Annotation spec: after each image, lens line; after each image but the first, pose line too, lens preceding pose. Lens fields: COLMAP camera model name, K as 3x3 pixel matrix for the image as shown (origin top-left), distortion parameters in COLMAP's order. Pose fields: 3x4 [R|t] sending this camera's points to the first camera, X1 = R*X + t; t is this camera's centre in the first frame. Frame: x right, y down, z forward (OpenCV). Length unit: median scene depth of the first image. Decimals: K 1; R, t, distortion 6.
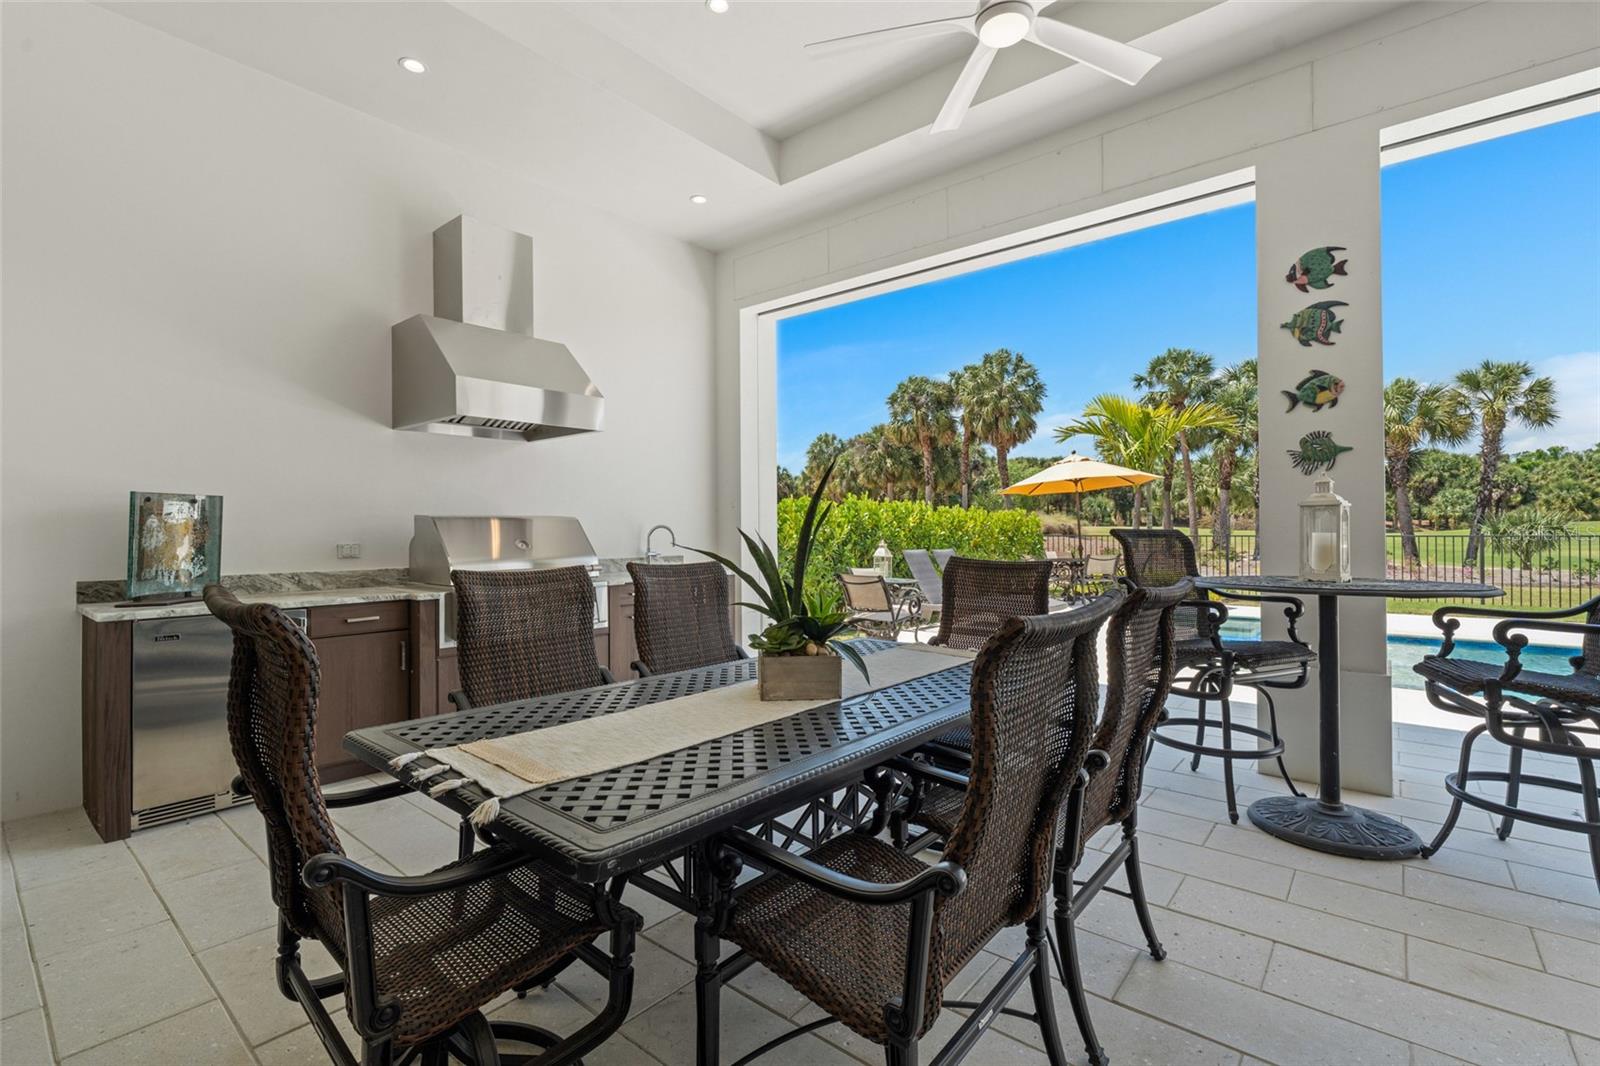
lens RADIAL K [[717.4, 0, 797.7], [0, 717.4, 527.4], [0, 0, 1]] dist [-0.004322, 0.000493]
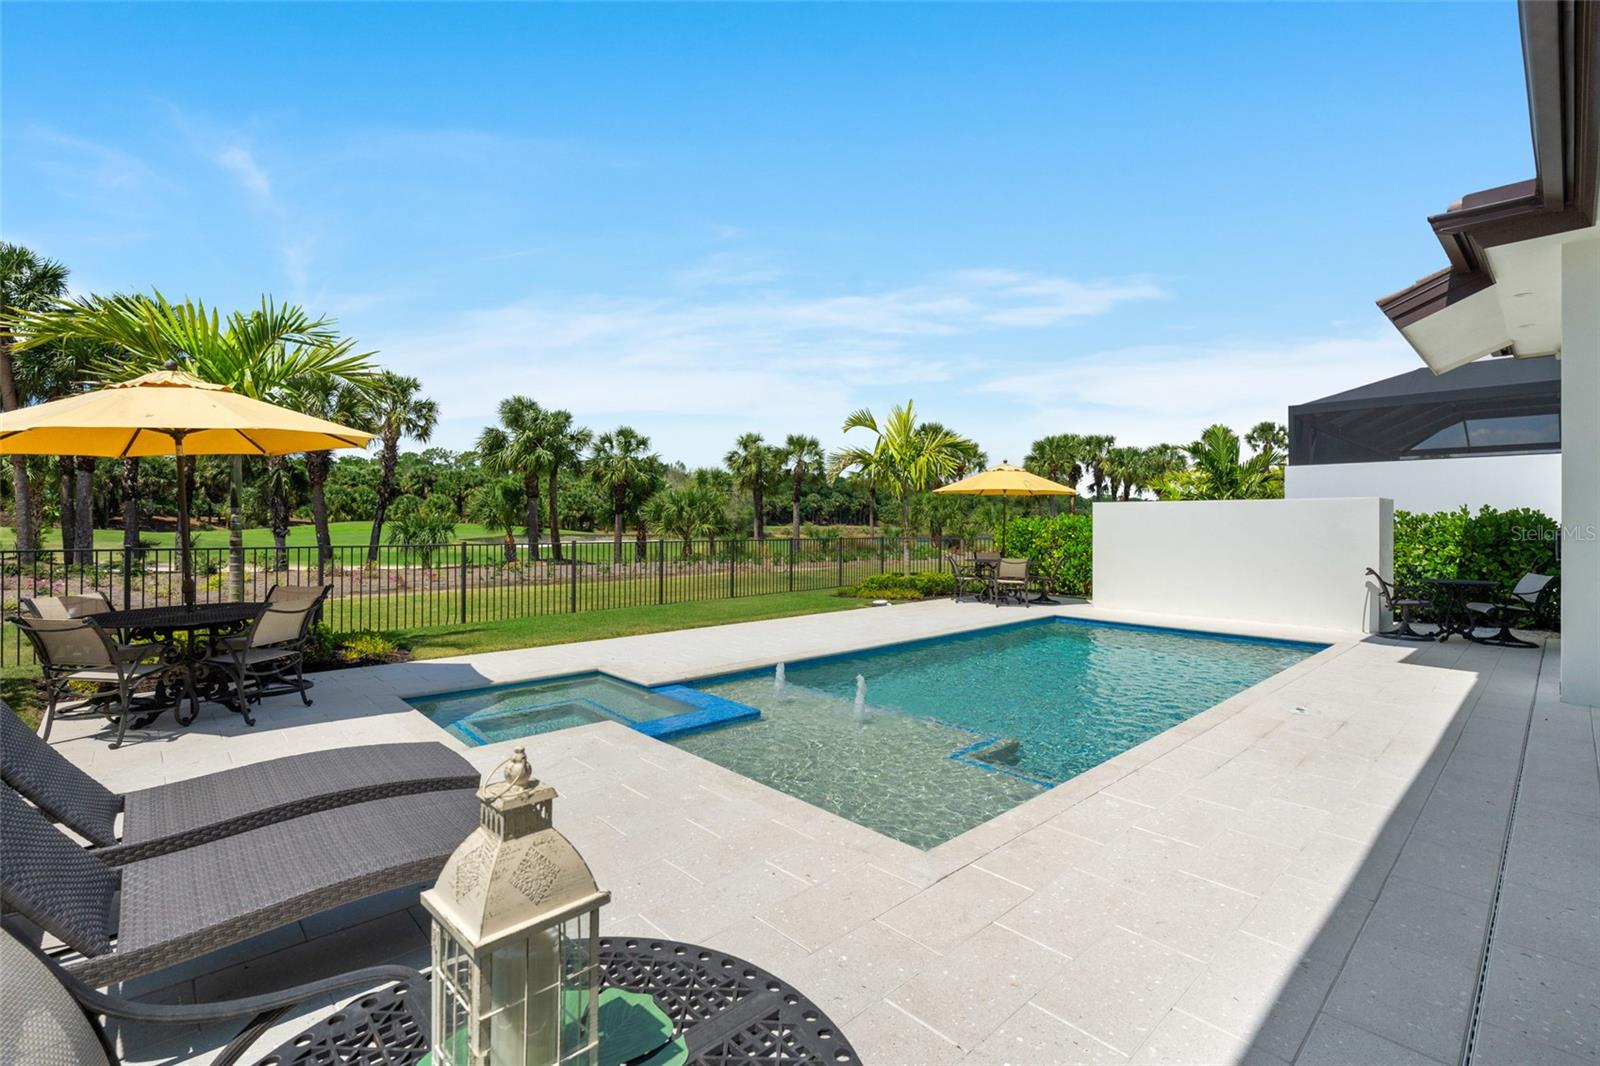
lens RADIAL K [[717.4, 0, 797.7], [0, 717.4, 527.4], [0, 0, 1]] dist [-0.004322, 0.000493]
pose [[0.128373, 0.005521, 0.991711, 0.004627], [-0.011381, 0.999927, -0.004093, -0.004975], [-0.991661, -0.010761, 0.128426, 0.262731]]
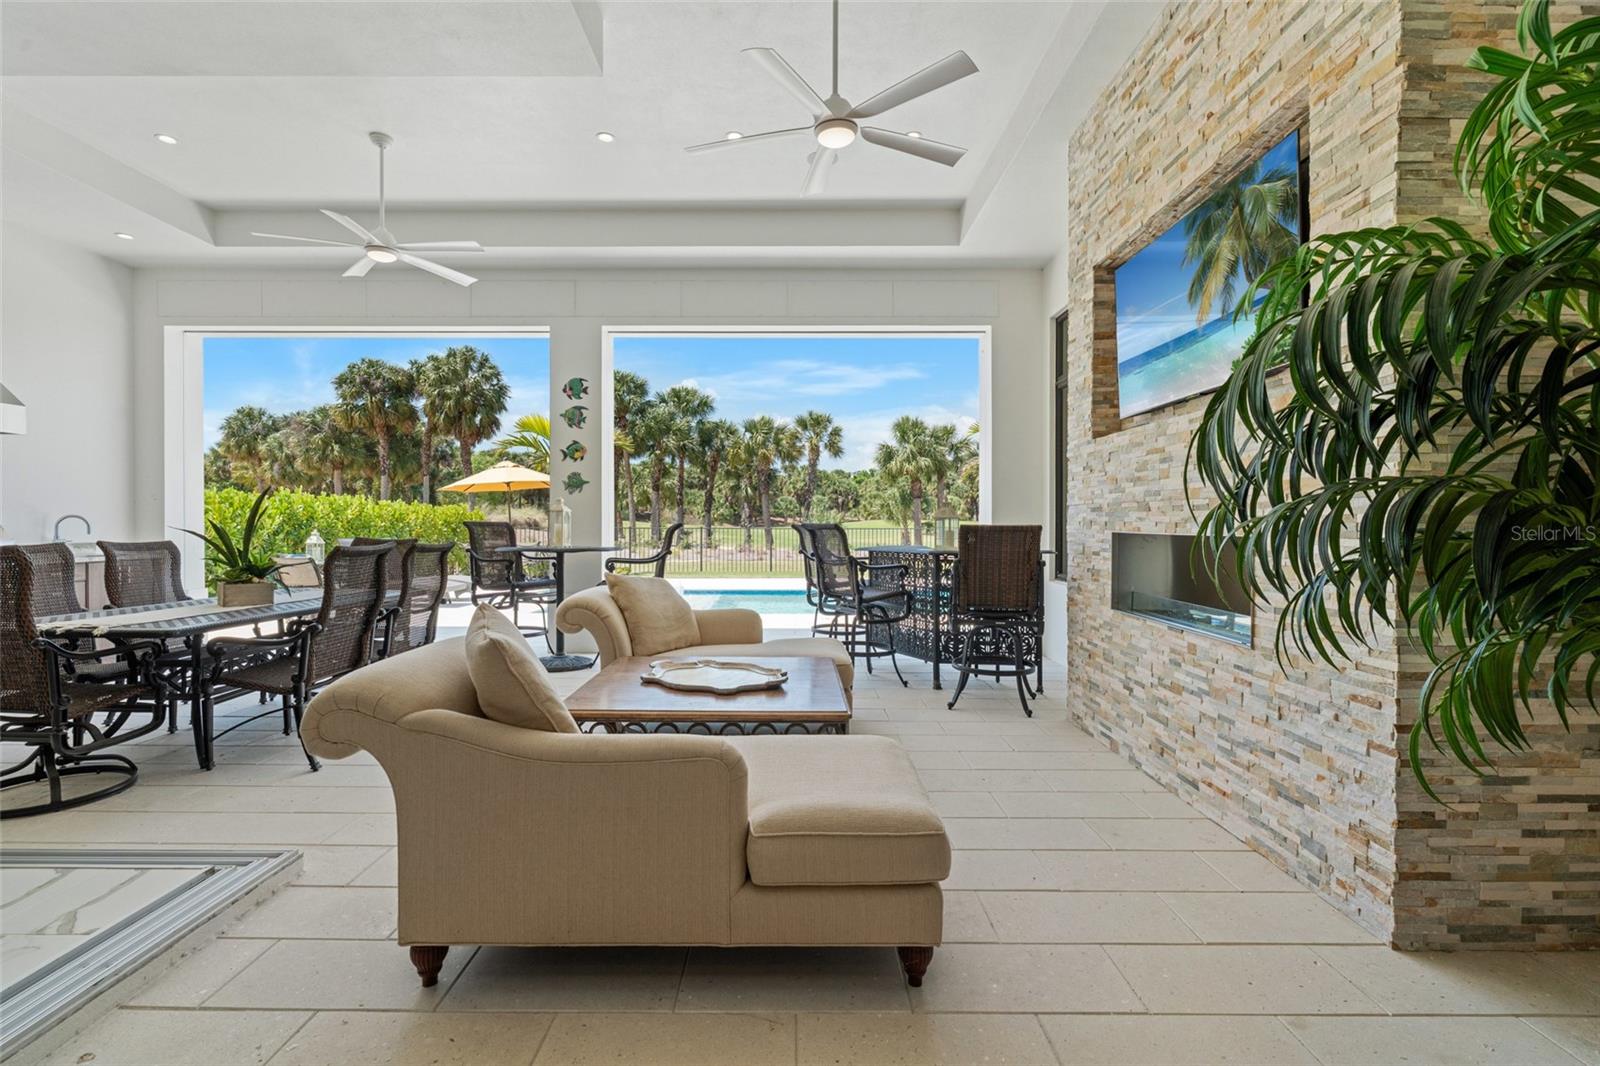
lens RADIAL K [[717.4, 0, 797.7], [0, 717.4, 527.4], [0, 0, 1]] dist [-0.004322, 0.000493]
pose [[0.768220, 0.002880, 0.640180, -0.008053], [-0.009053, 0.999939, 0.006365, -0.000221], [-0.640122, -0.010685, 0.768199, -0.125110]]
